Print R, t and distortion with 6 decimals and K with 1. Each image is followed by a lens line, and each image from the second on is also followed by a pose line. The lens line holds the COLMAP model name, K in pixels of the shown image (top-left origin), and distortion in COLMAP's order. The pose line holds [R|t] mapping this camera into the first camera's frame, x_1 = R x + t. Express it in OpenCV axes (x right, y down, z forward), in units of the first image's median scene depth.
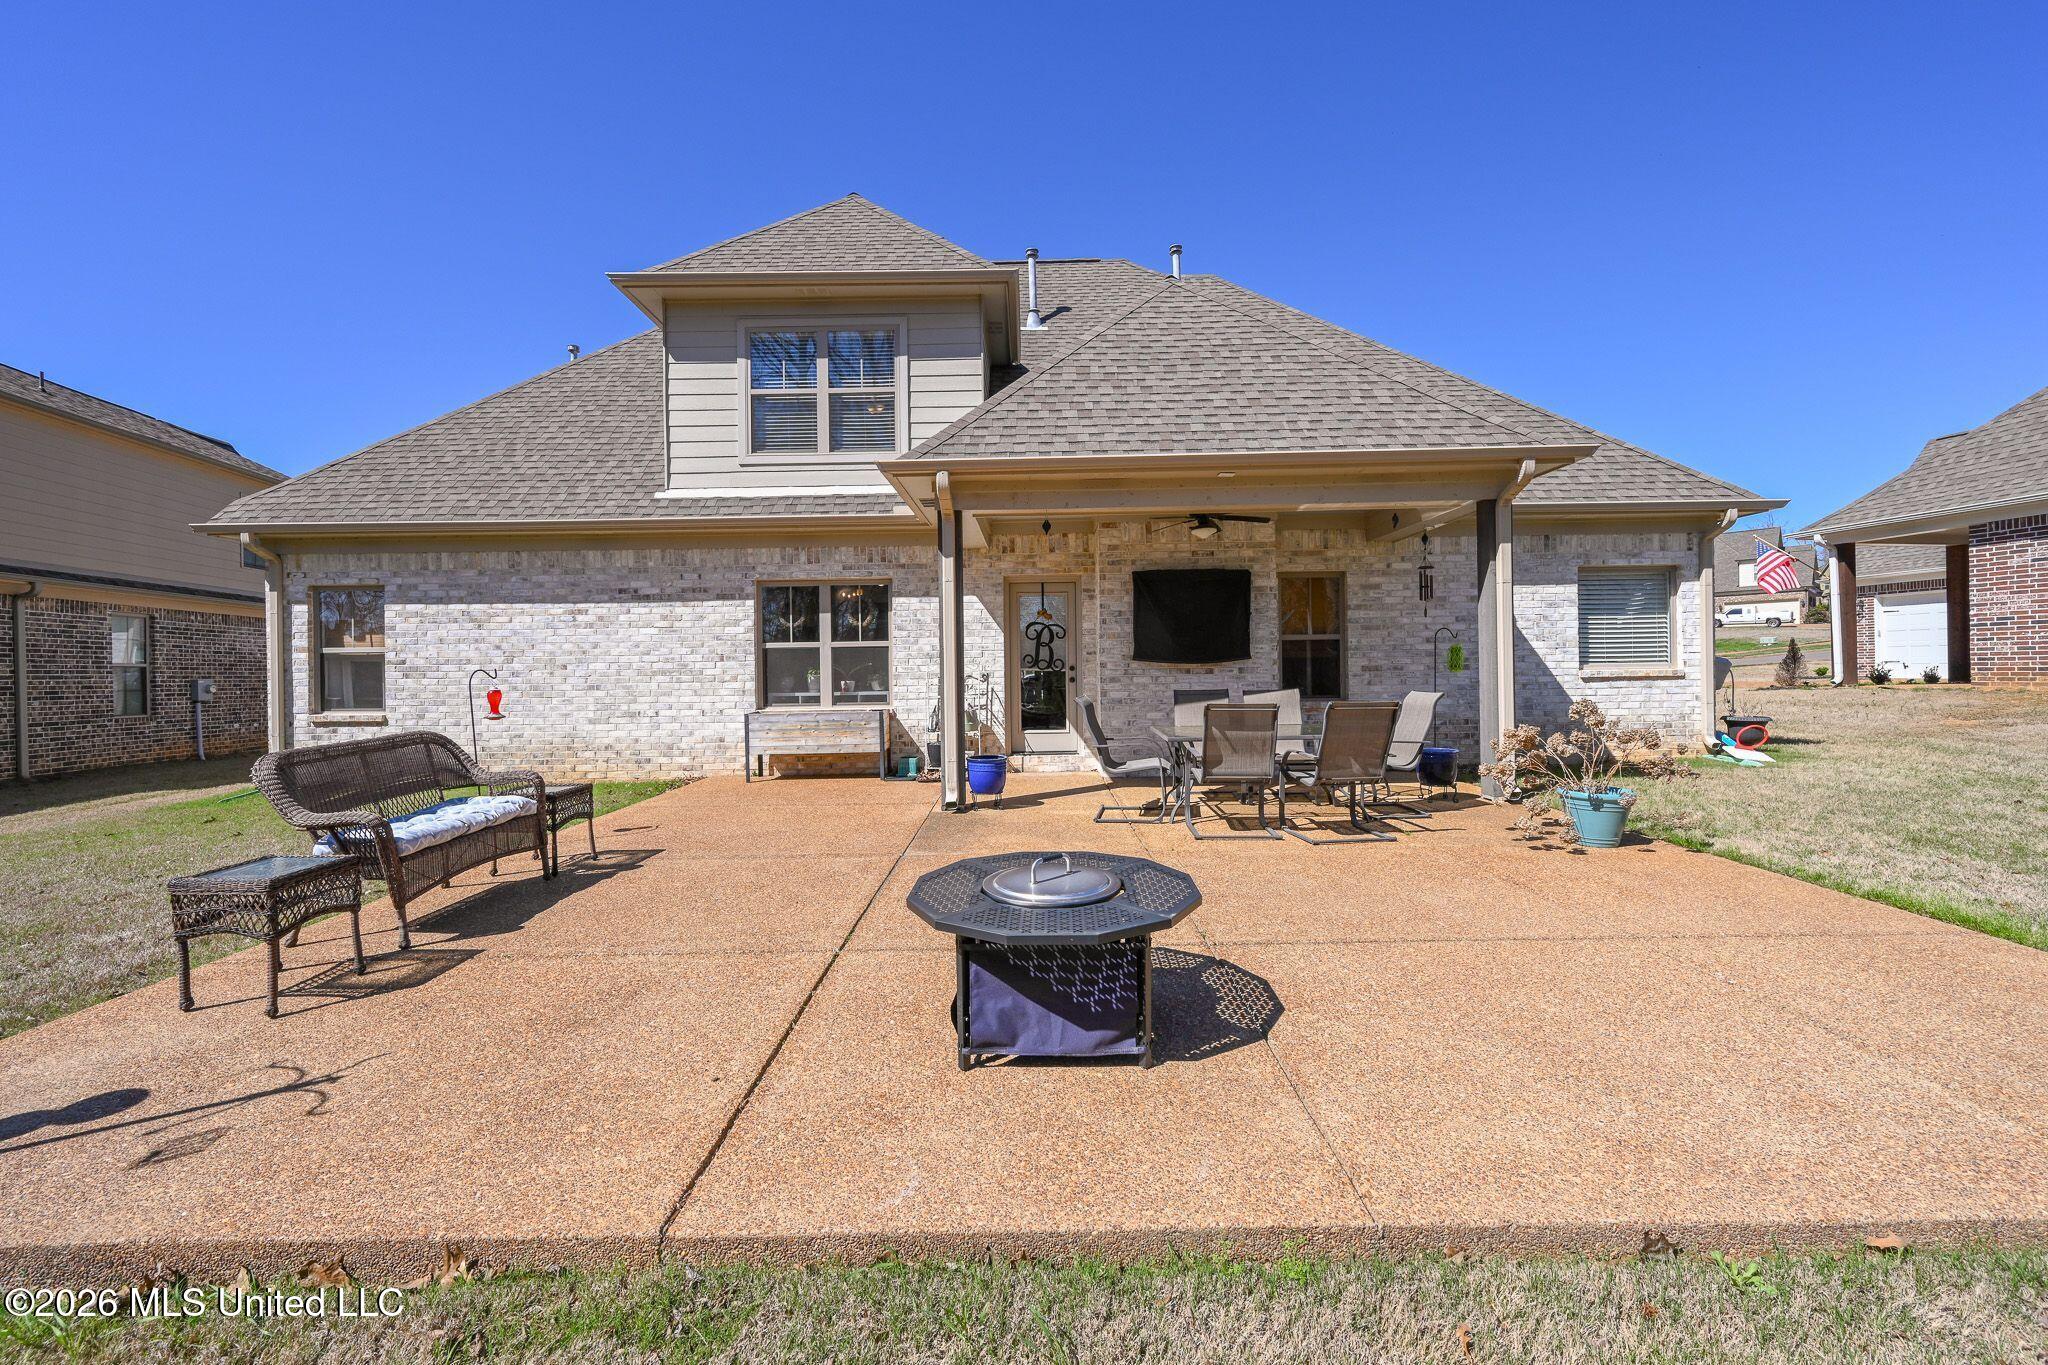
lens RADIAL K [[818.2, 0, 1017.2], [0, 818.2, 679.9], [0, 0, 1]] dist [-0.004313, 0.000653]
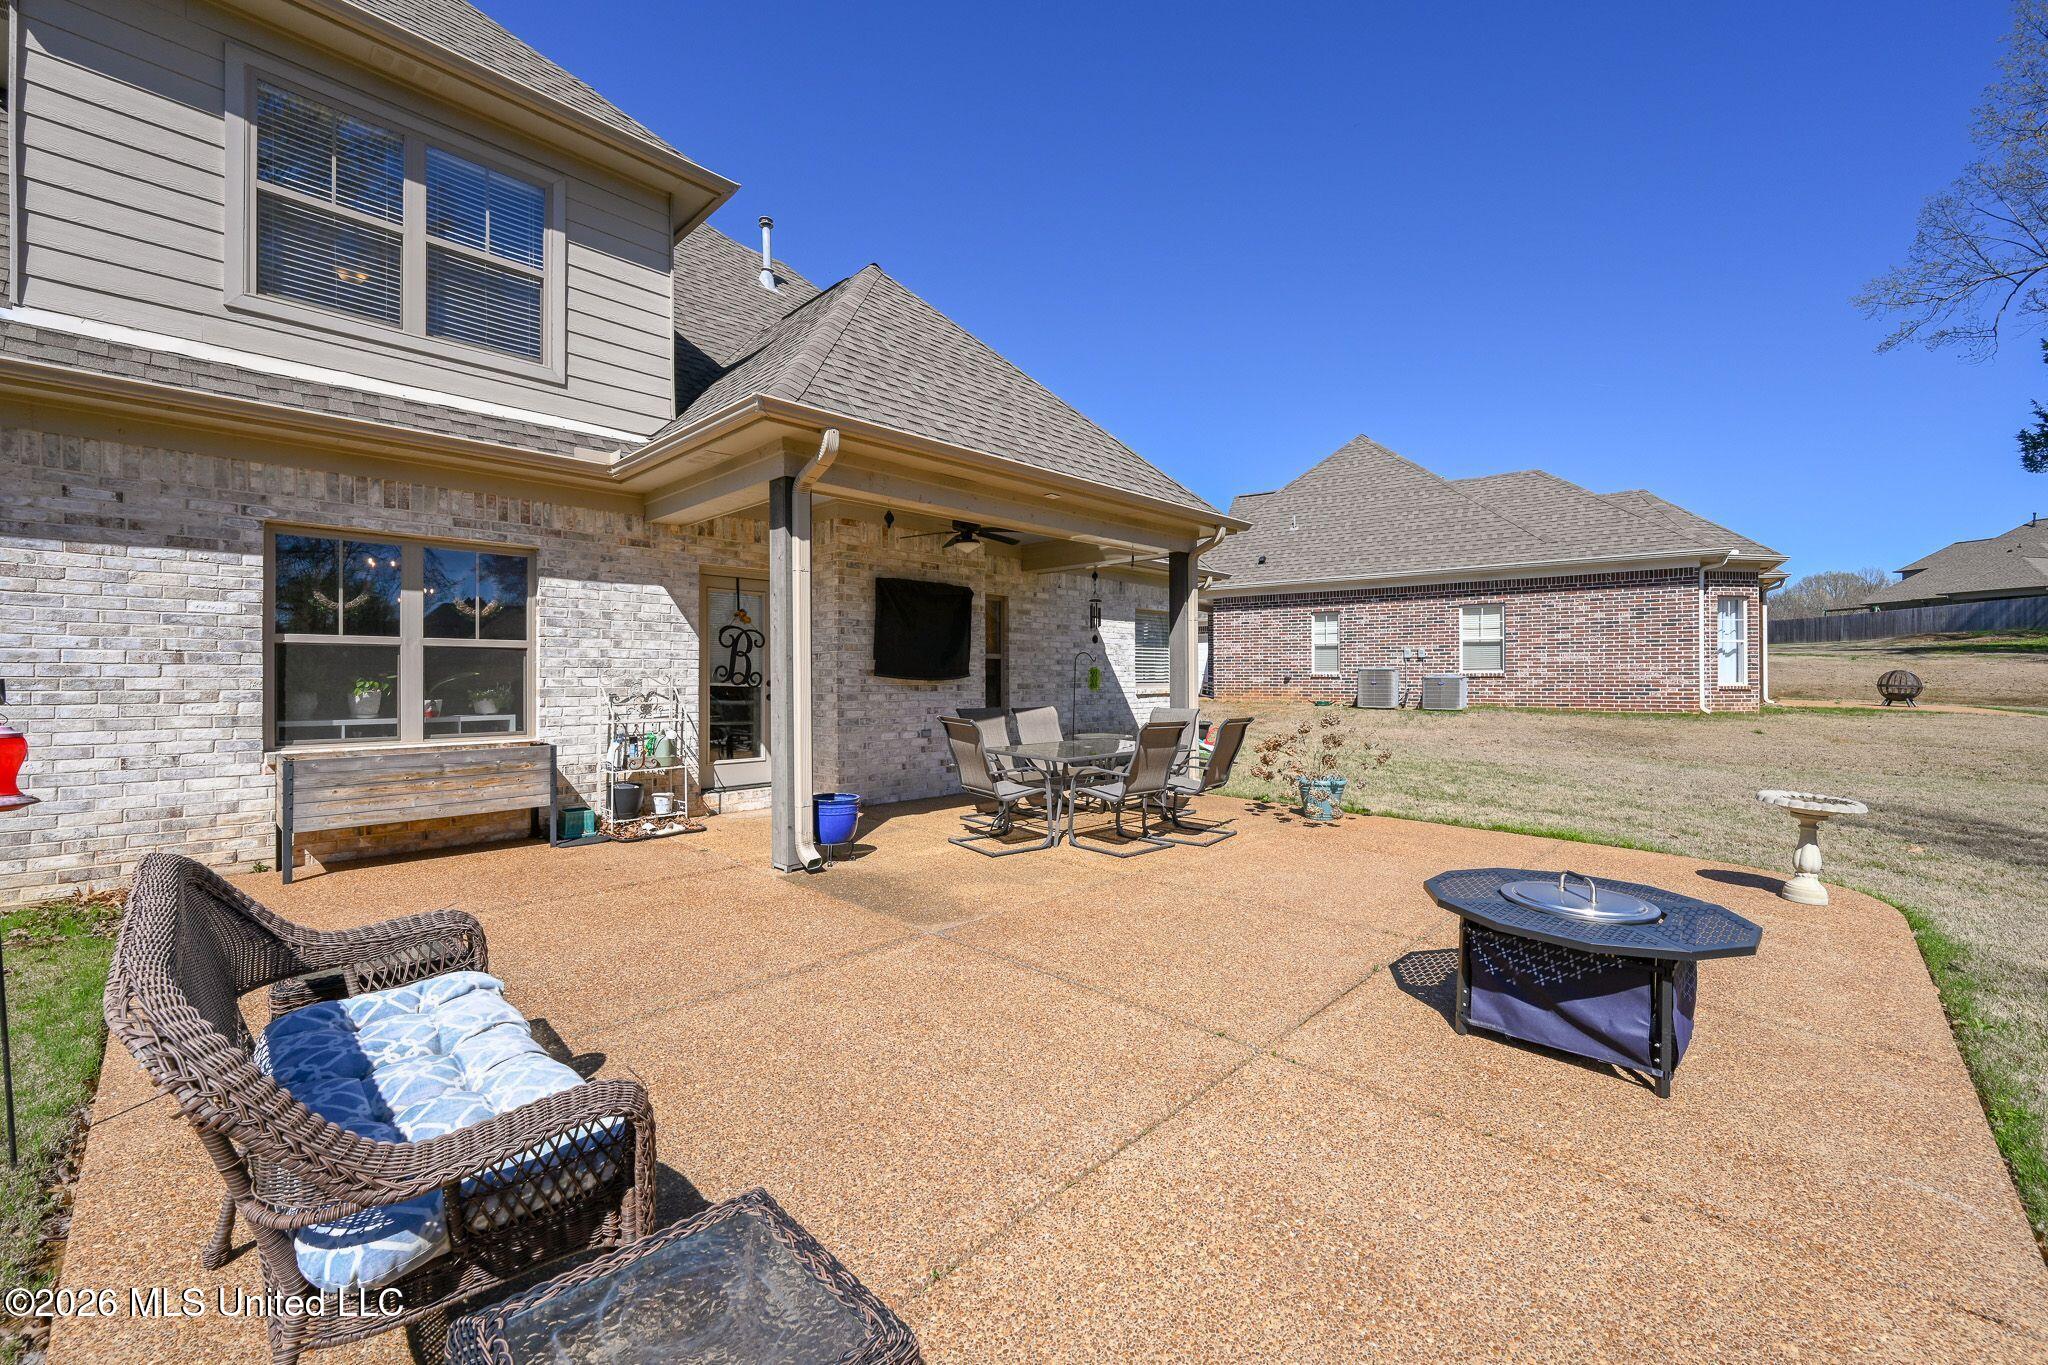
lens RADIAL K [[818.2, 0, 1021.8], [0, 818.2, 681.7], [0, 0, 1]] dist [-0.004313, 0.000653]
pose [[0.688823, 0.011259, 0.724842, -0.367902], [-0.001749, 0.999902, -0.013870, -0.004902], [-0.724928, 0.008287, 0.688775, 0.241239]]
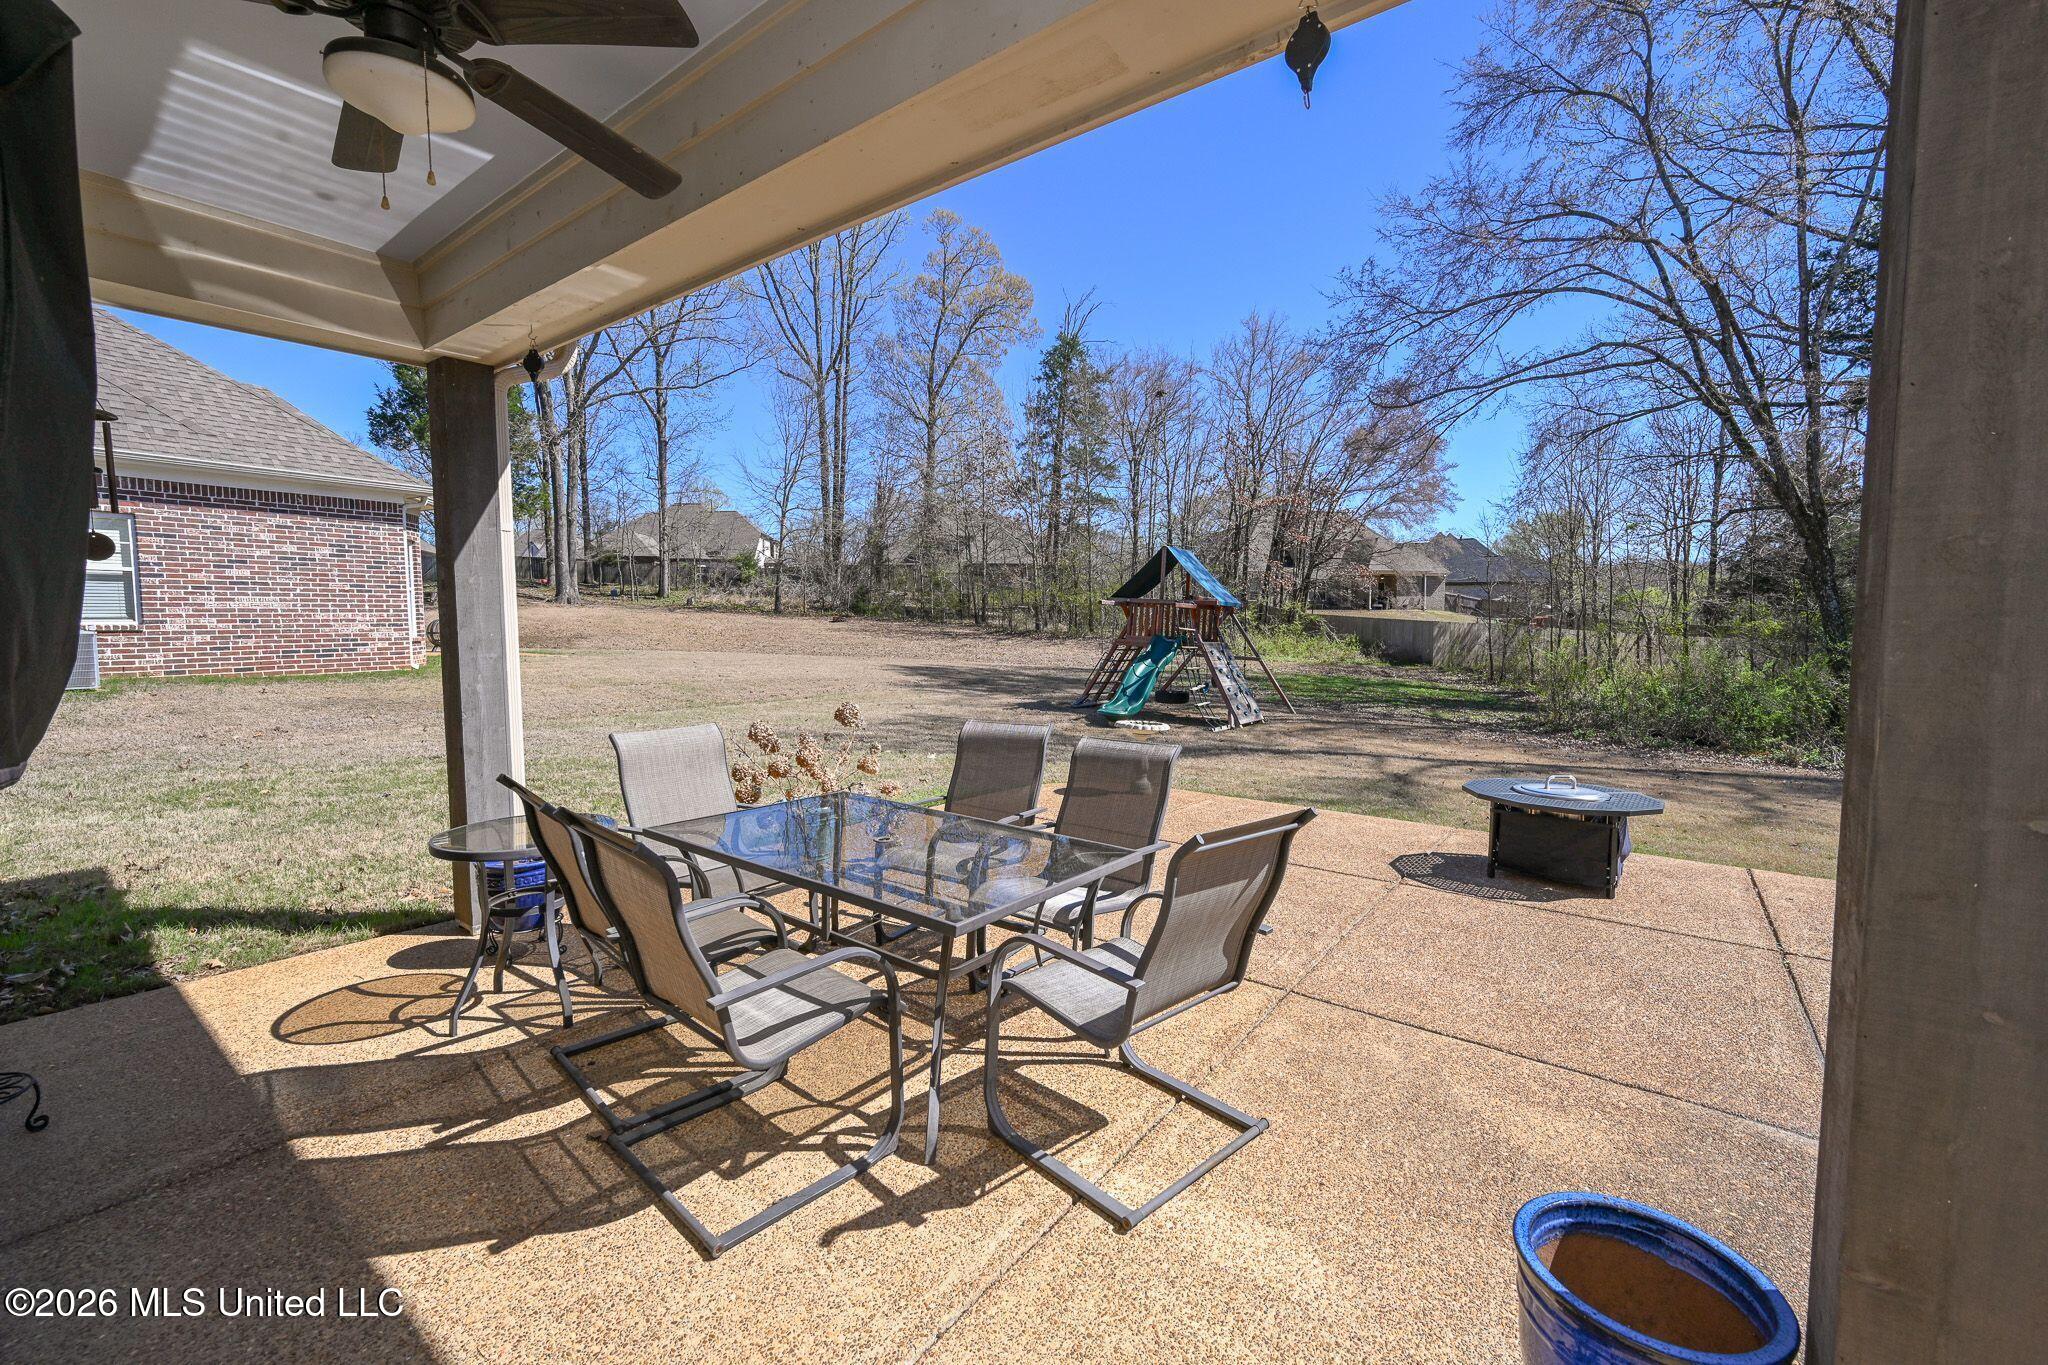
lens RADIAL K [[818.2, 0, 1030.8], [0, 818.2, 681.8], [0, 0, 1]] dist [-0.004313, 0.000653]
pose [[-0.815285, -0.031718, 0.578191, -0.015175], [0.017399, 0.996706, 0.079211, -0.040183], [-0.578798, 0.074640, -0.812048, 0.914753]]
